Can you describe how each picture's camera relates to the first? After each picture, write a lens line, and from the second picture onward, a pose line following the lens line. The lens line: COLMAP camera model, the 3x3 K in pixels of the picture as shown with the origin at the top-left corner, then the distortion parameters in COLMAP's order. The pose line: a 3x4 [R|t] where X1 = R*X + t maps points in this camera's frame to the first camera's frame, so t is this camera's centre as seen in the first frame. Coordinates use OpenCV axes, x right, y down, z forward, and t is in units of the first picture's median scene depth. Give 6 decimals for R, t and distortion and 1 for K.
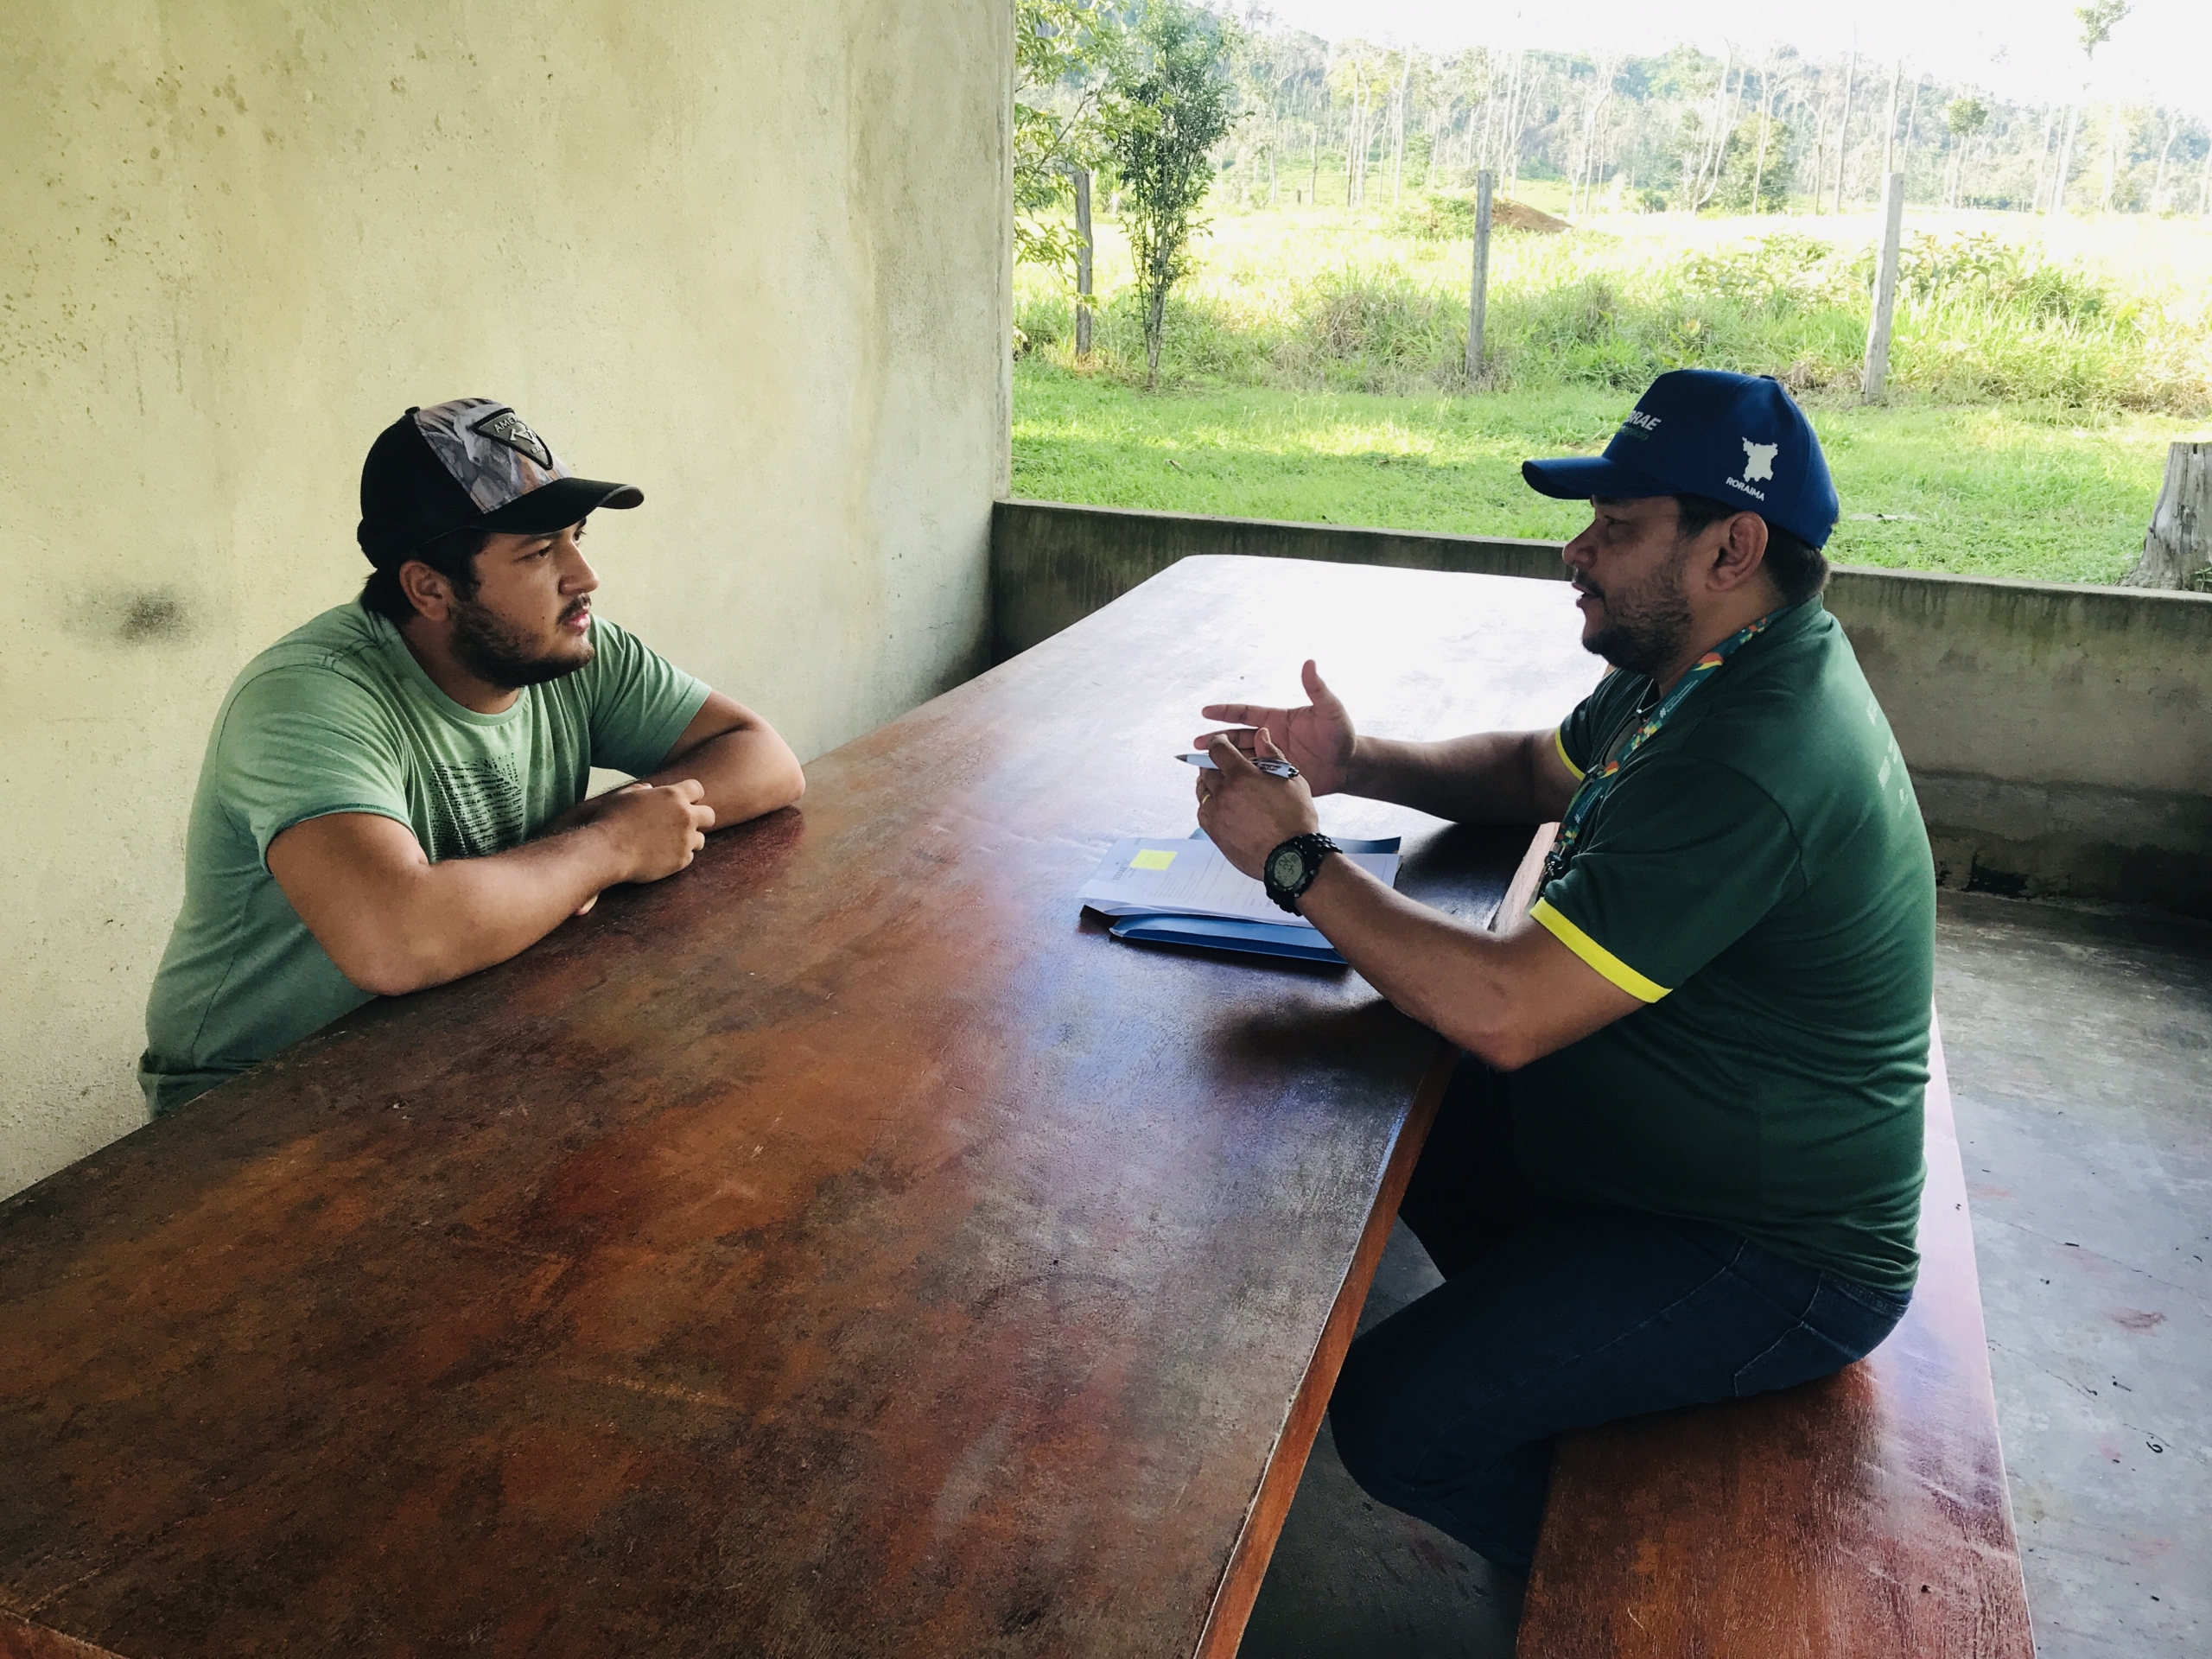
lens RADIAL K [[1805.7, 0, 1083.6], [0, 1805.7, 769.9], [0, 0, 1]] dist [0.044234, -0.047503]
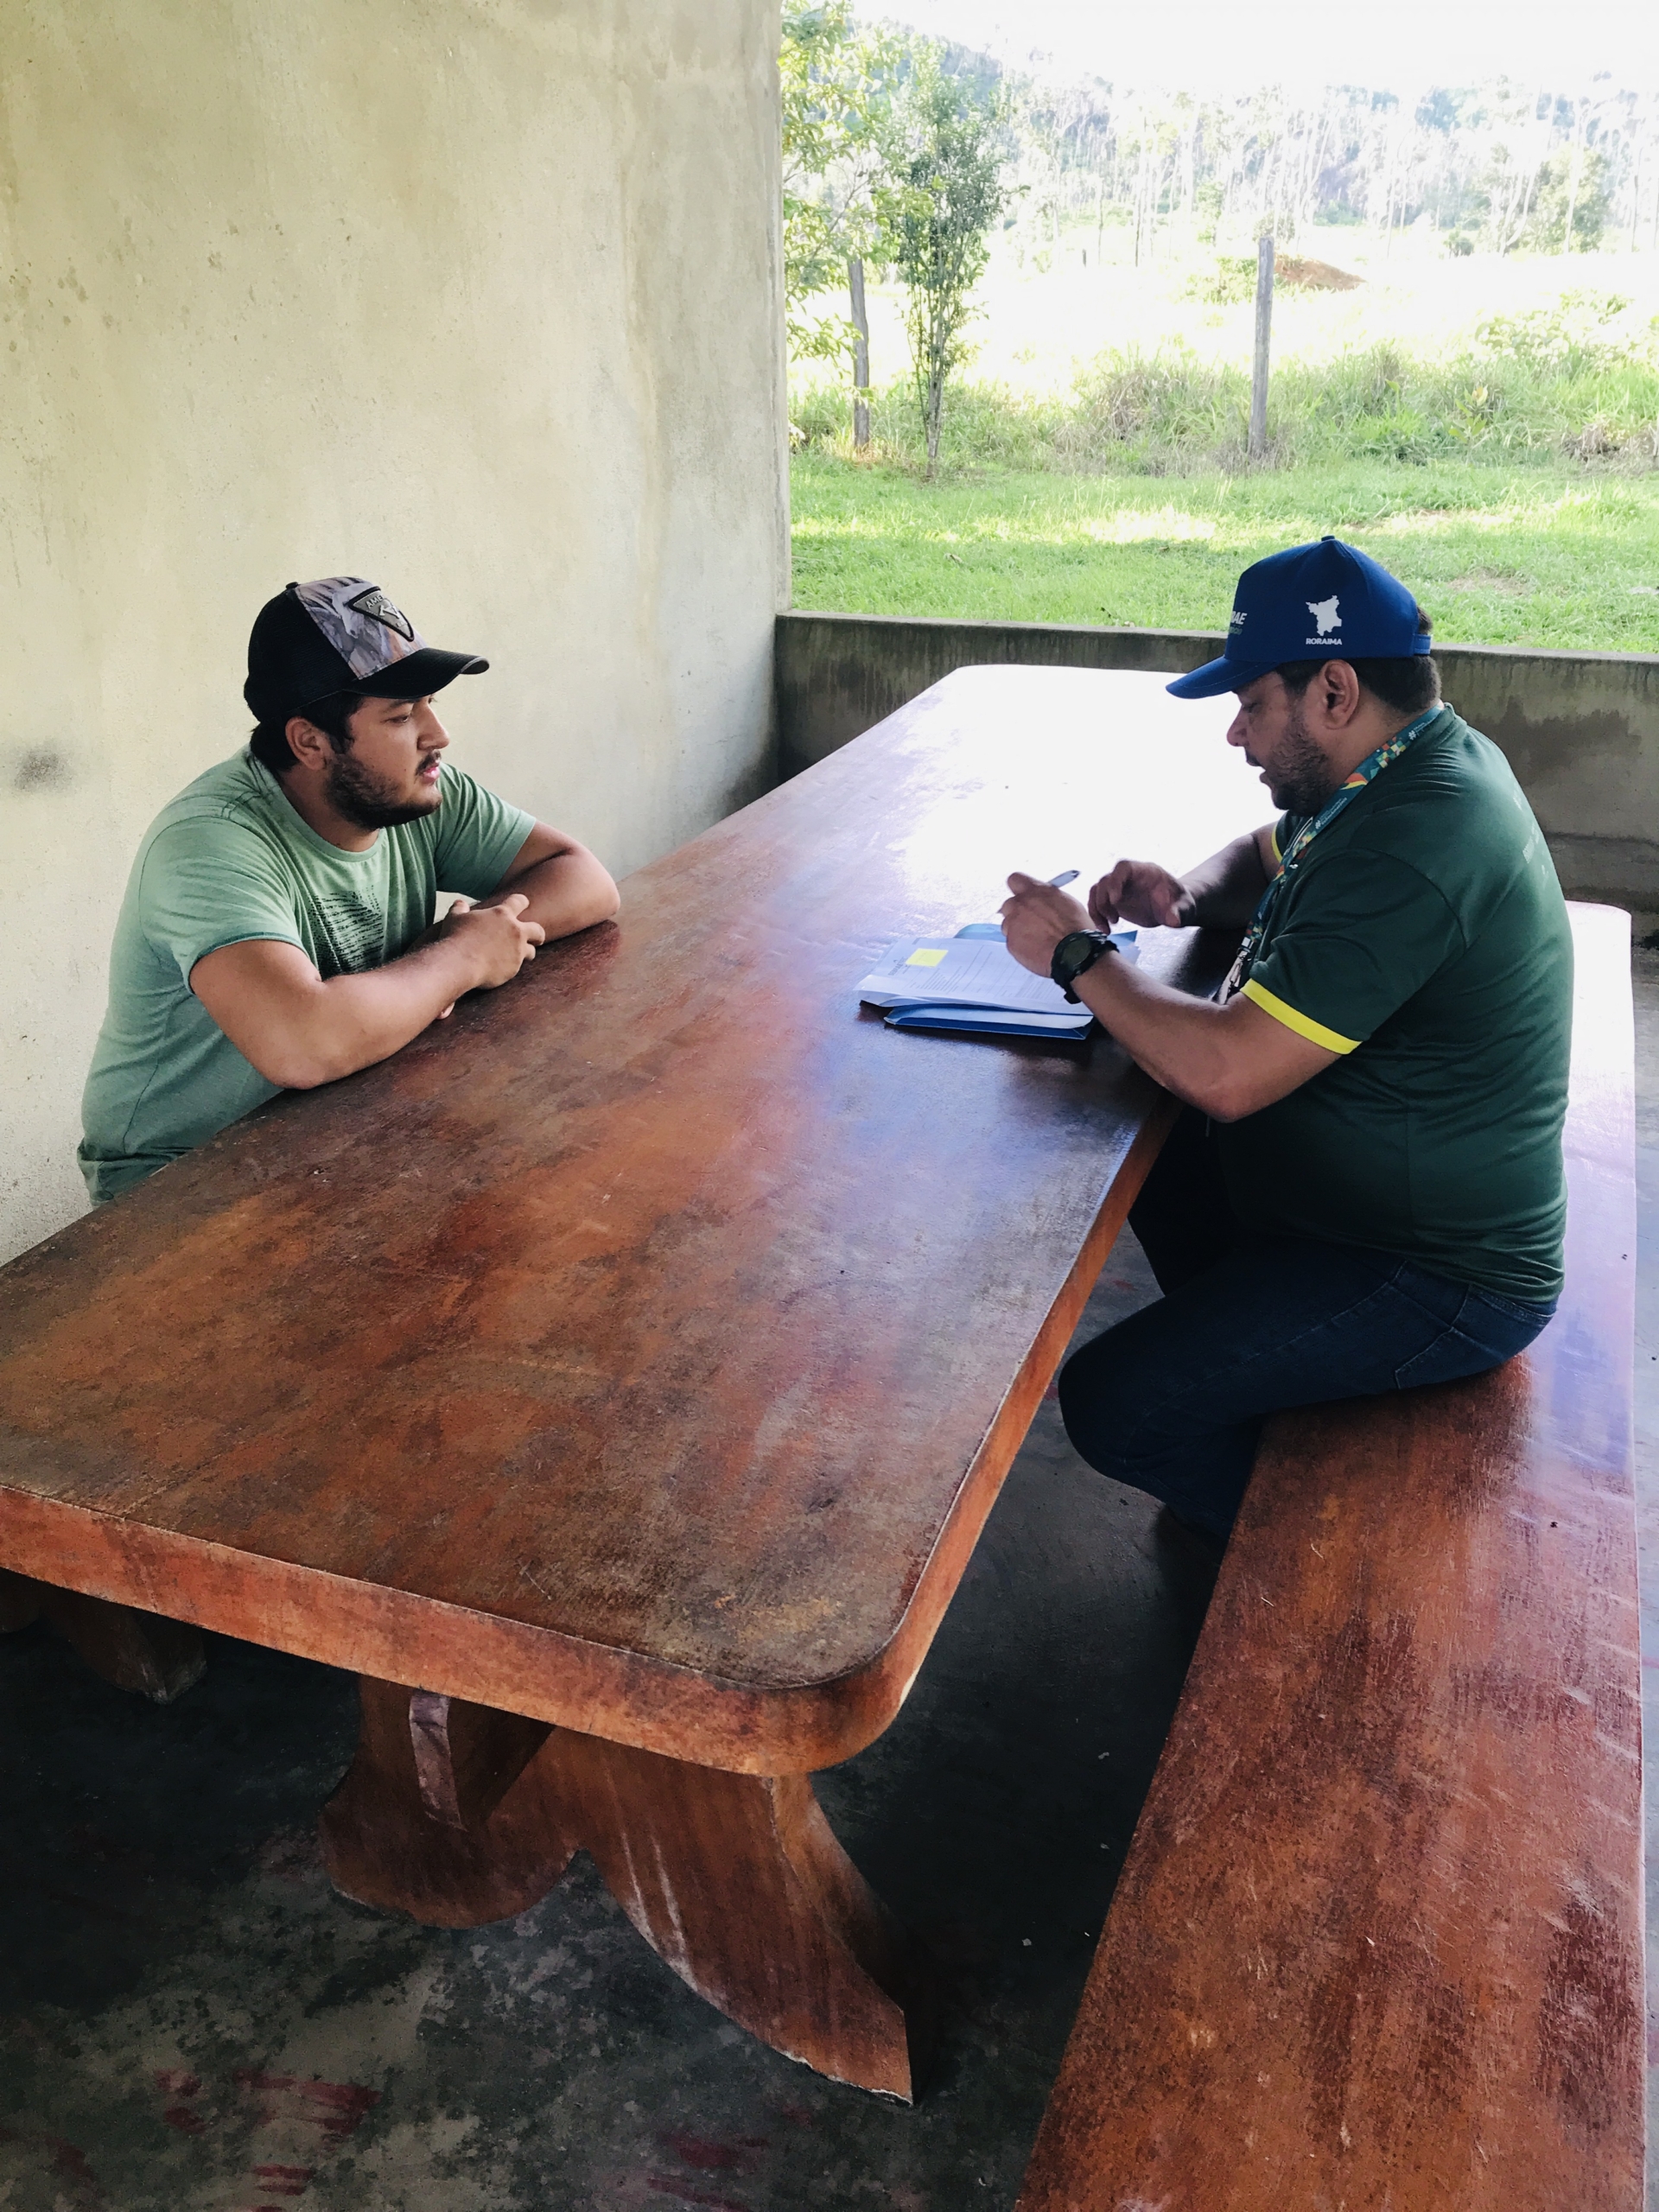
lens RADIAL K [[1797.0, 0, 827.5], [0, 1797.0, 1038.4], [0, 0, 1]] dist [0.055223, -0.053382]
pose [[0.999163, -0.028209, -0.029624, 0.006330], [0.030916, 0.994969, 0.095292, -0.006637], [0.026787, -0.096129, 0.995008, -0.100293]]
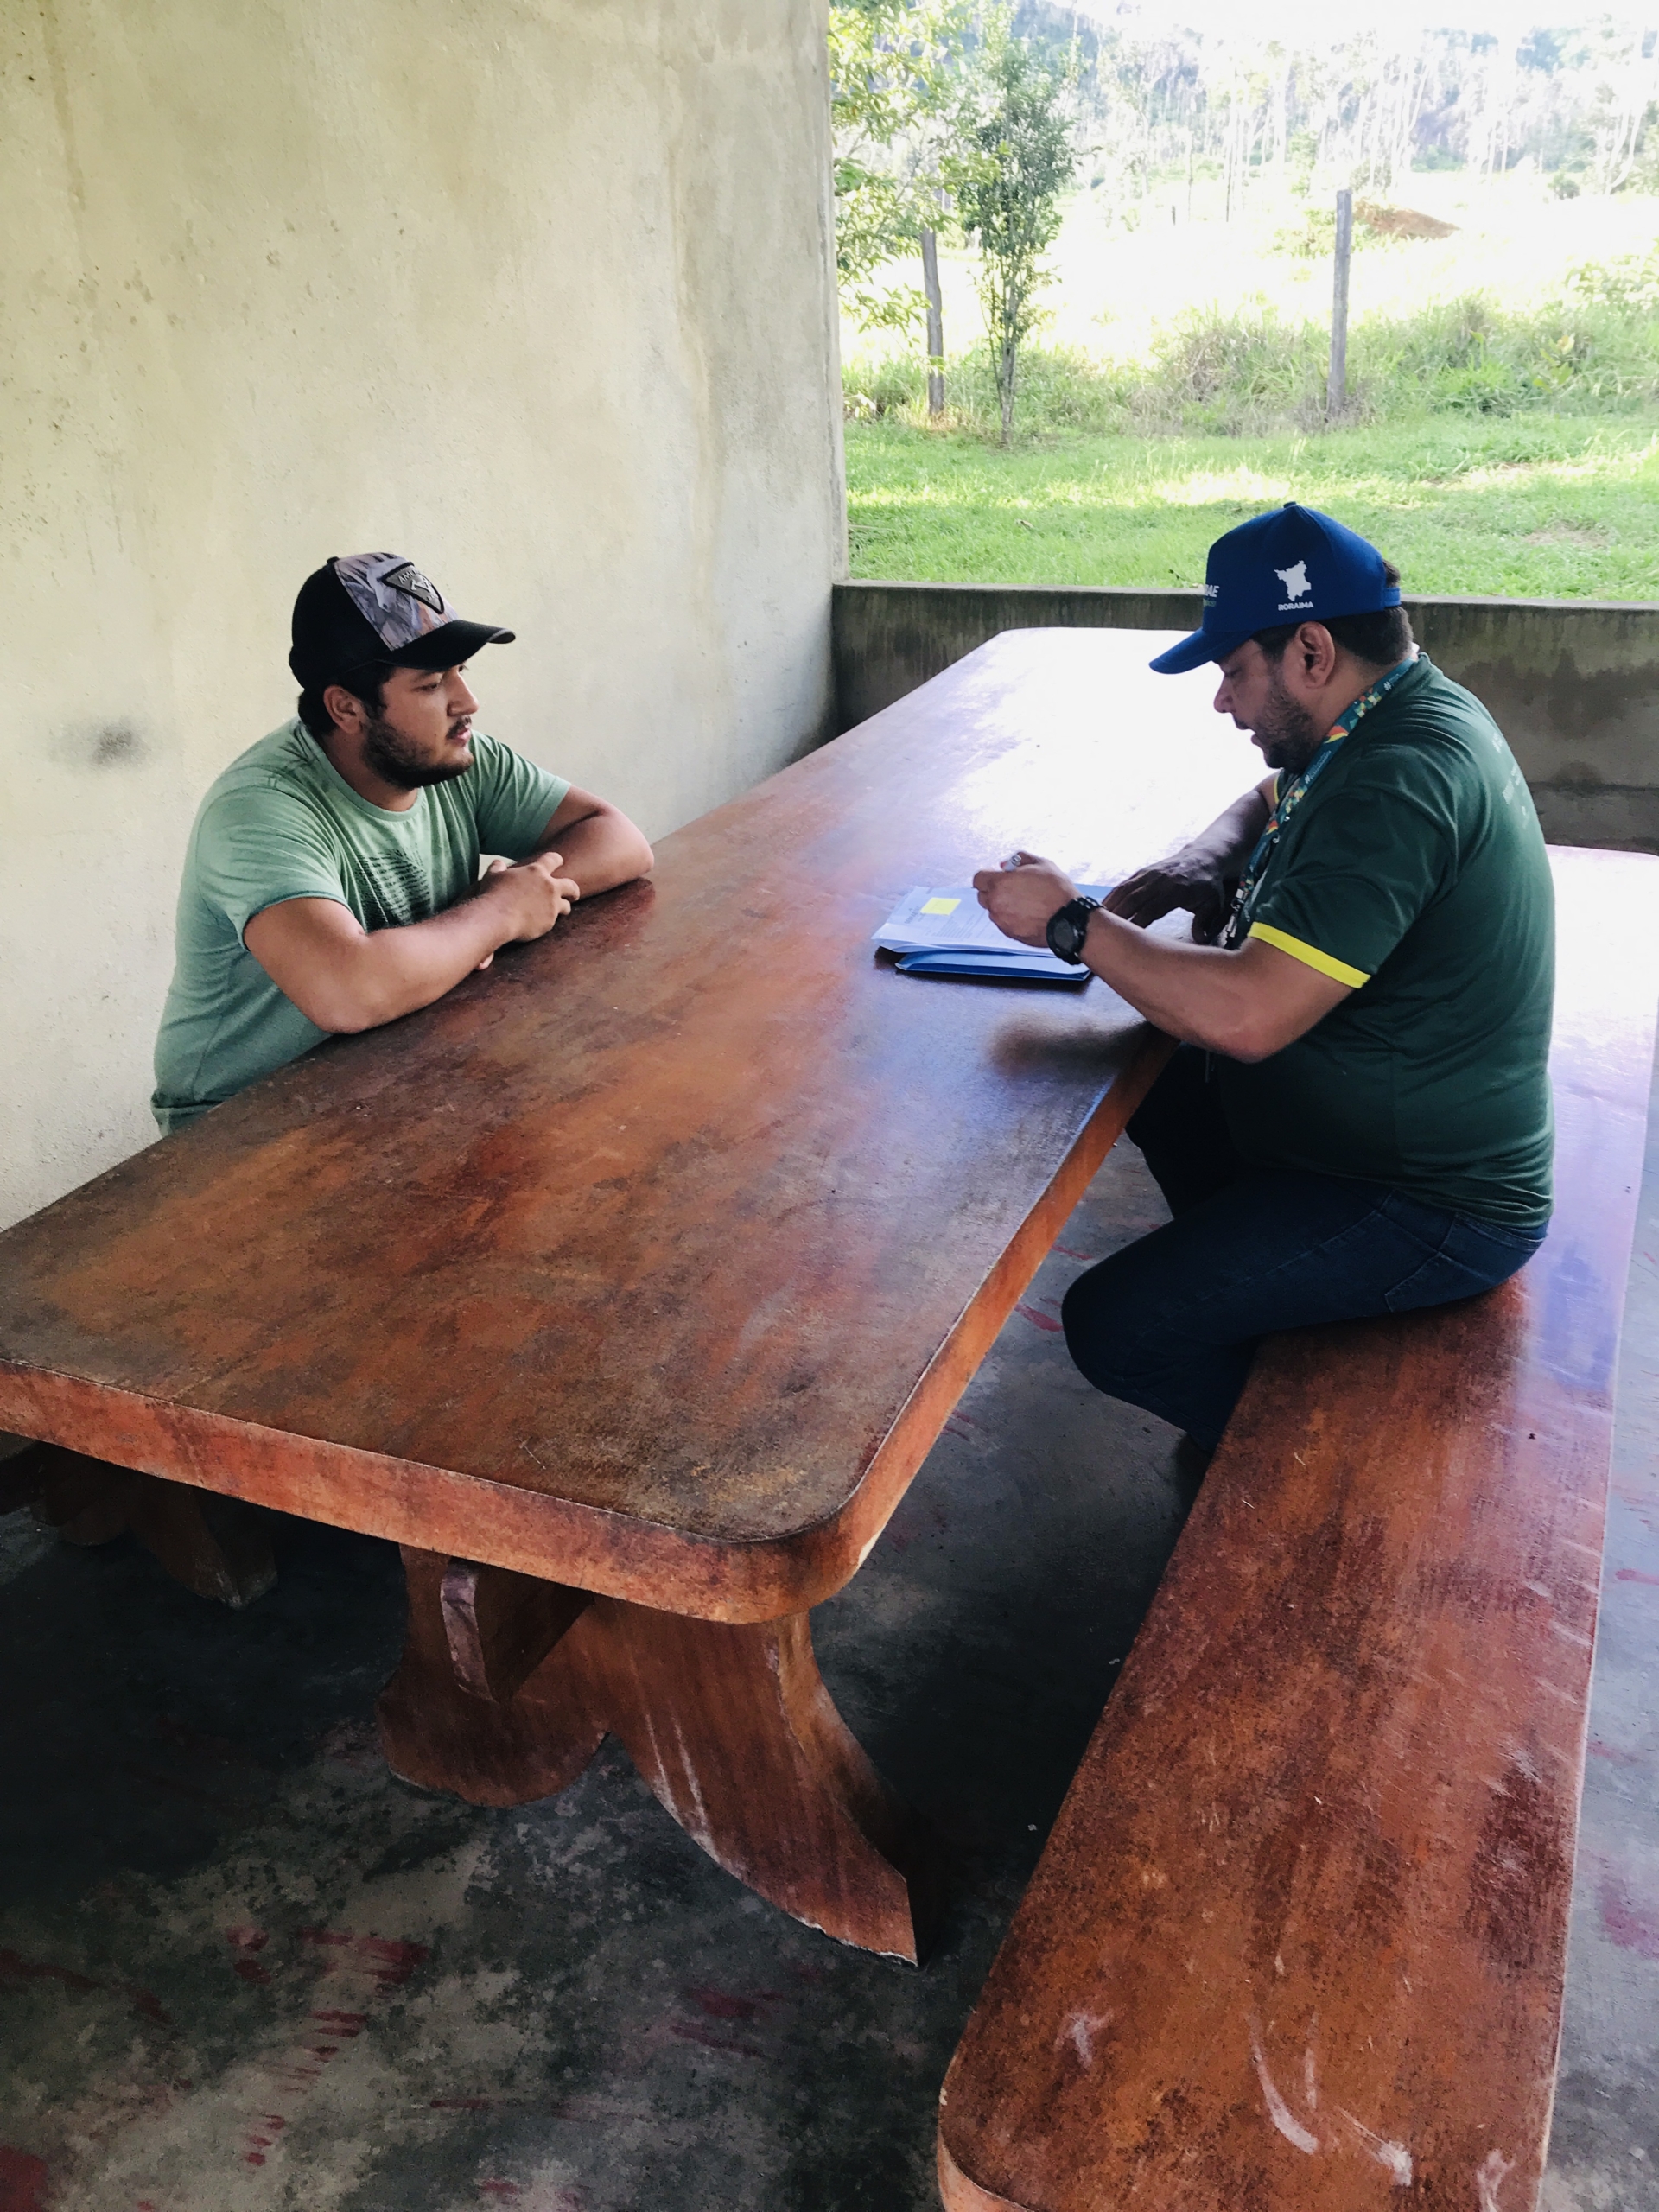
lens RADIAL K [[1797.0, 0, 827.5], [0, 1797.0, 1038.4], [0, 0, 1]] dist [0.055223, -0.053382]
pose [[0.996013, -0.038604, -0.080418, 0.036750], [0.047198, 0.993045, 0.107865, 0.001885], [0.075694, -0.111231, 0.990908, -0.137648]]
